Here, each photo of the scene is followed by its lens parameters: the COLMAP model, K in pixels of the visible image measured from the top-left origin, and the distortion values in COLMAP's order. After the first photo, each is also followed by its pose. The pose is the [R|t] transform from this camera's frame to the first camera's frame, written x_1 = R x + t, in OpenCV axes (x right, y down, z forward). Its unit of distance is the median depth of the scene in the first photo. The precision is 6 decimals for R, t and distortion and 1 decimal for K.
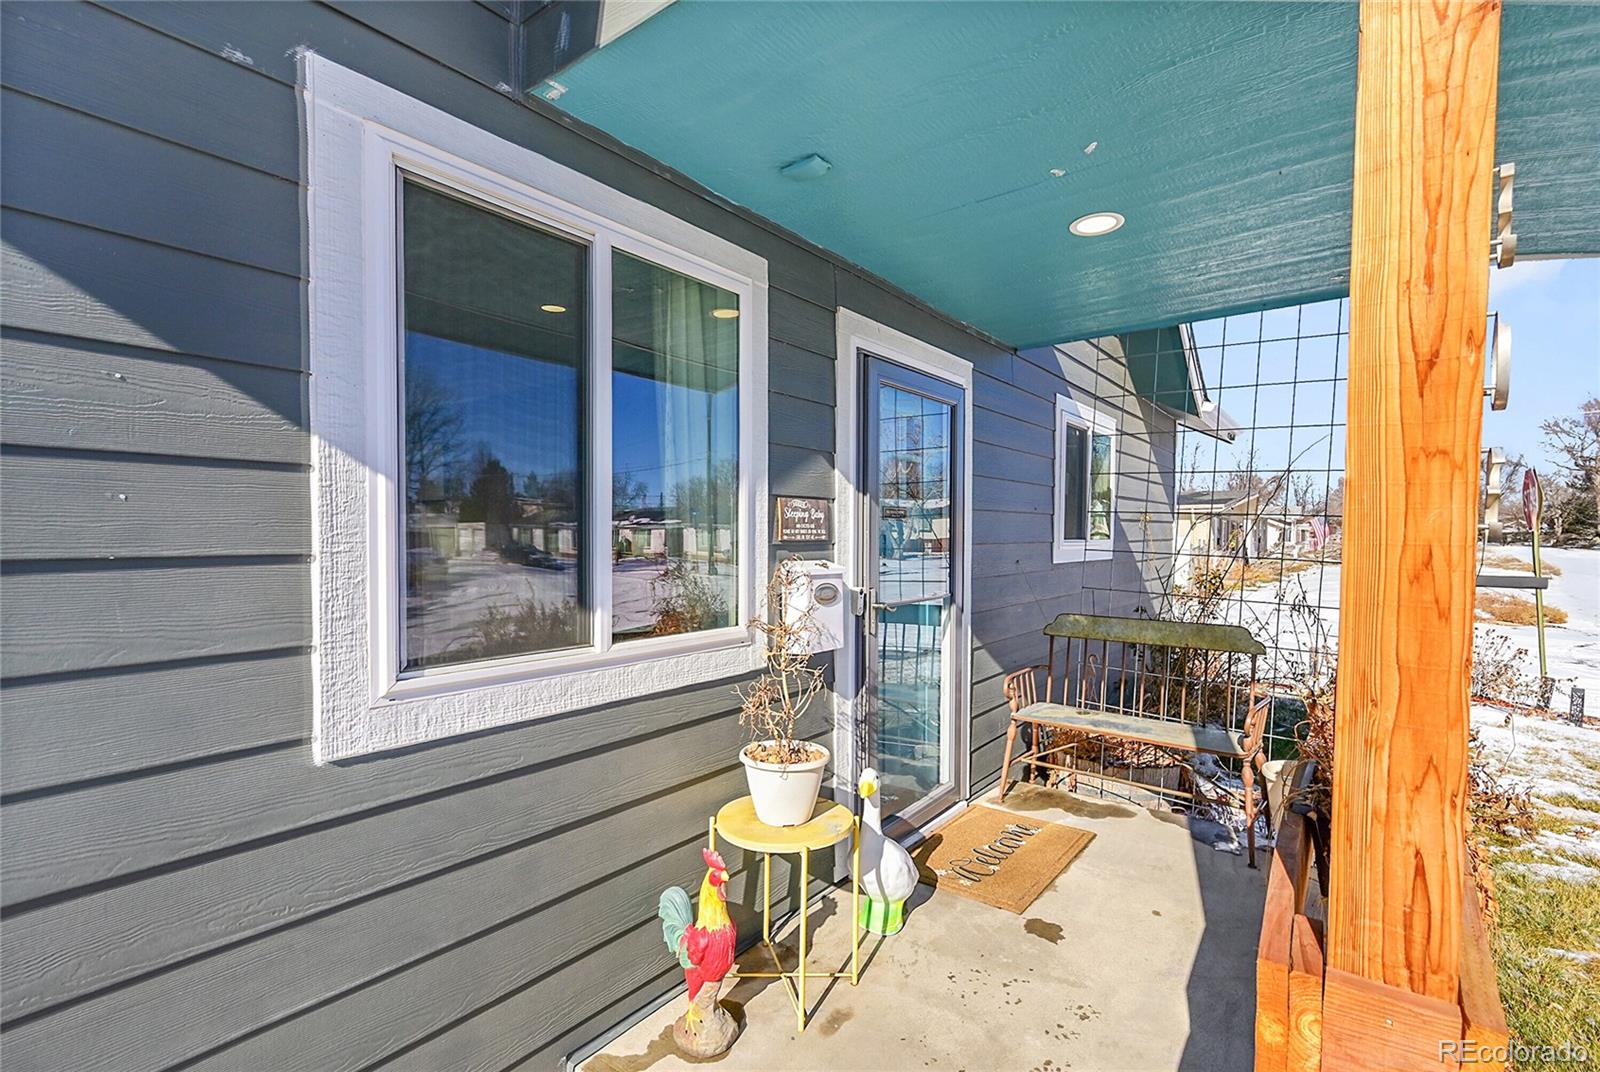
lens RADIAL K [[733.5, 0, 799.8], [0, 733.5, 526.3], [0, 0, 1]] dist [0.001254, 0.000054]
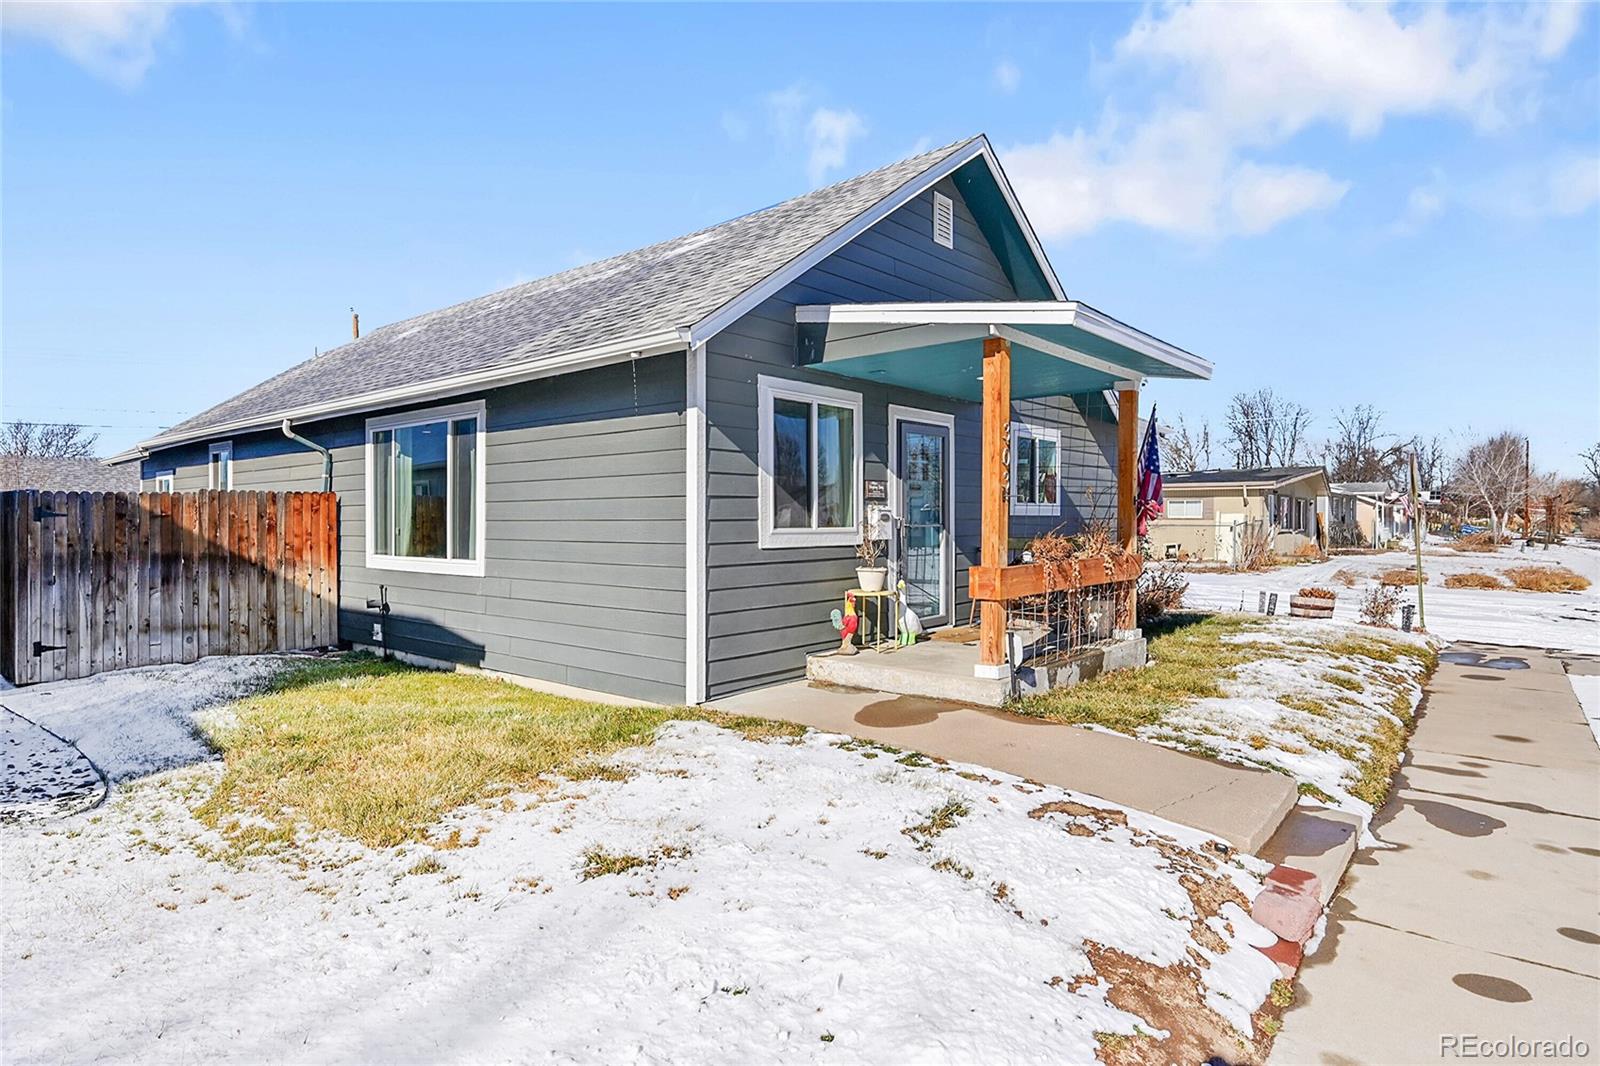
lens RADIAL K [[884.0, 0, 802.7], [0, 884.0, 513.1], [0, 0, 1]] dist [0.000086, 0.000087]
pose [[0.998736, -0.008155, -0.049597, -0.094215], [0.008200, 0.999966, 0.000711, 0.067277], [0.049590, -0.001117, 0.998769, -2.024380]]
